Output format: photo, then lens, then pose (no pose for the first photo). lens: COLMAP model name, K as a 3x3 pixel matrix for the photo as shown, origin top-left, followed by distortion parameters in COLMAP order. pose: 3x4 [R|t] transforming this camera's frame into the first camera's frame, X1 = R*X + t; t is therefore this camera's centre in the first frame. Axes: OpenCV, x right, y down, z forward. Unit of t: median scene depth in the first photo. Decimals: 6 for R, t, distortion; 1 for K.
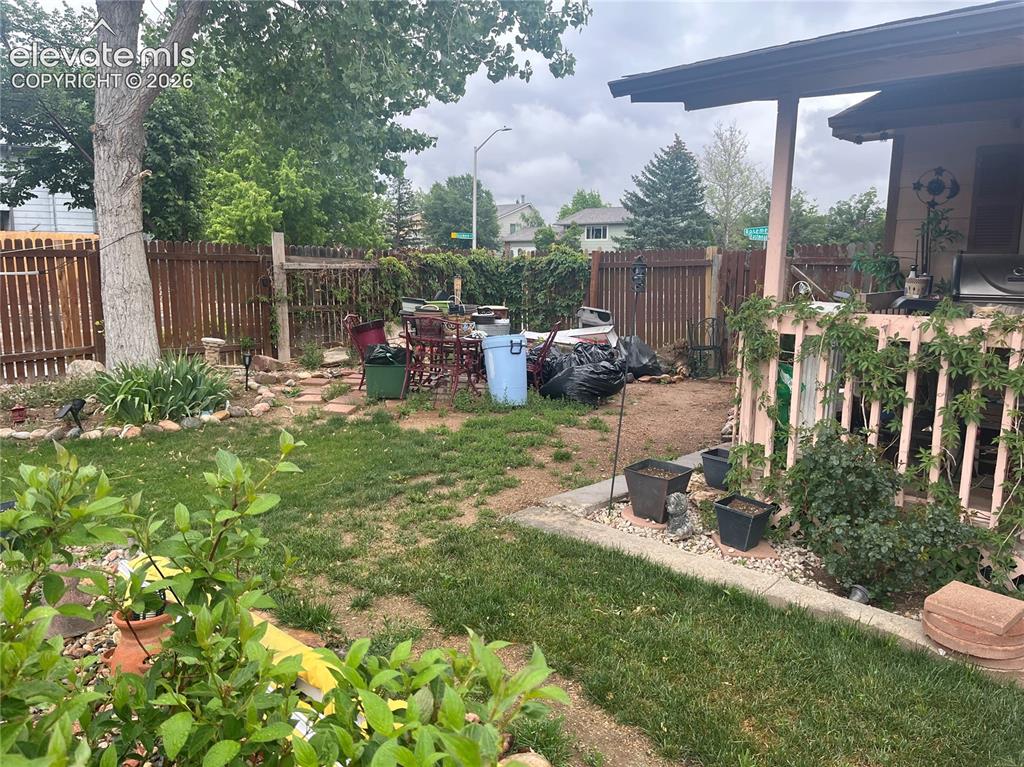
lens RADIAL K [[771.6, 0, 508.3], [0, 771.6, 383.0], [0, 0, 1]] dist [-0.001016, -0.002585]
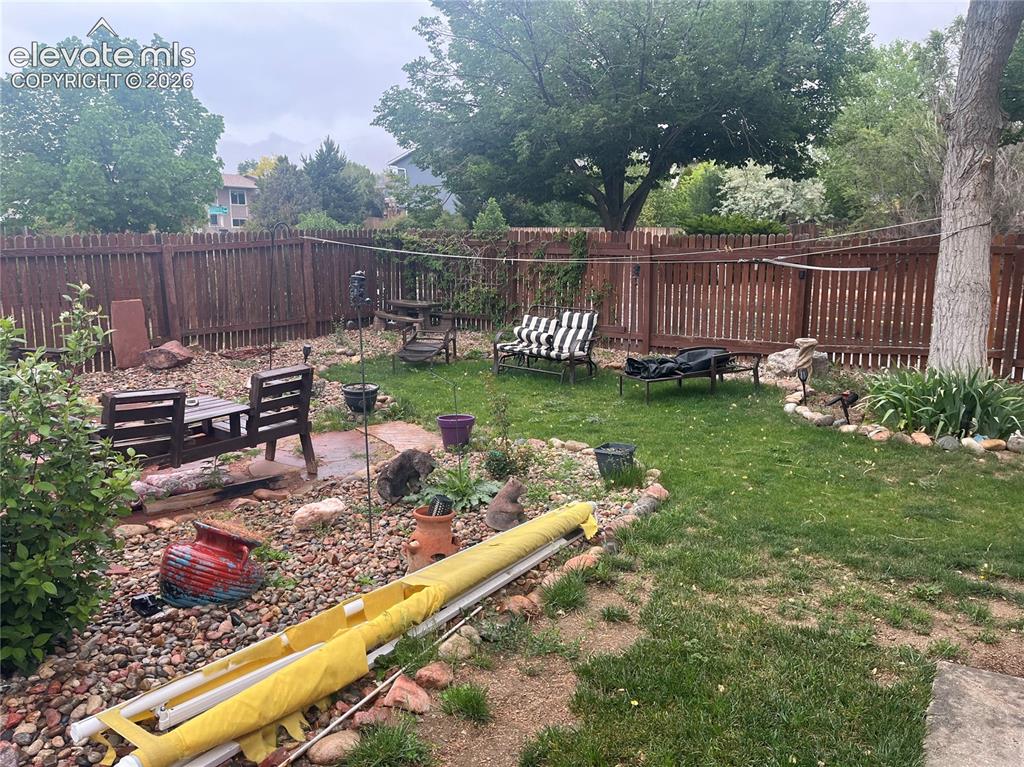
lens RADIAL K [[771.6, 0, 508.5], [0, 771.6, 384.1], [0, 0, 1]] dist [-0.001016, -0.002585]
pose [[0.152972, 0.159584, -0.975260, 0.364987], [-0.152439, 0.978874, 0.136264, -0.058059], [0.976403, 0.127823, 0.174067, 0.356310]]
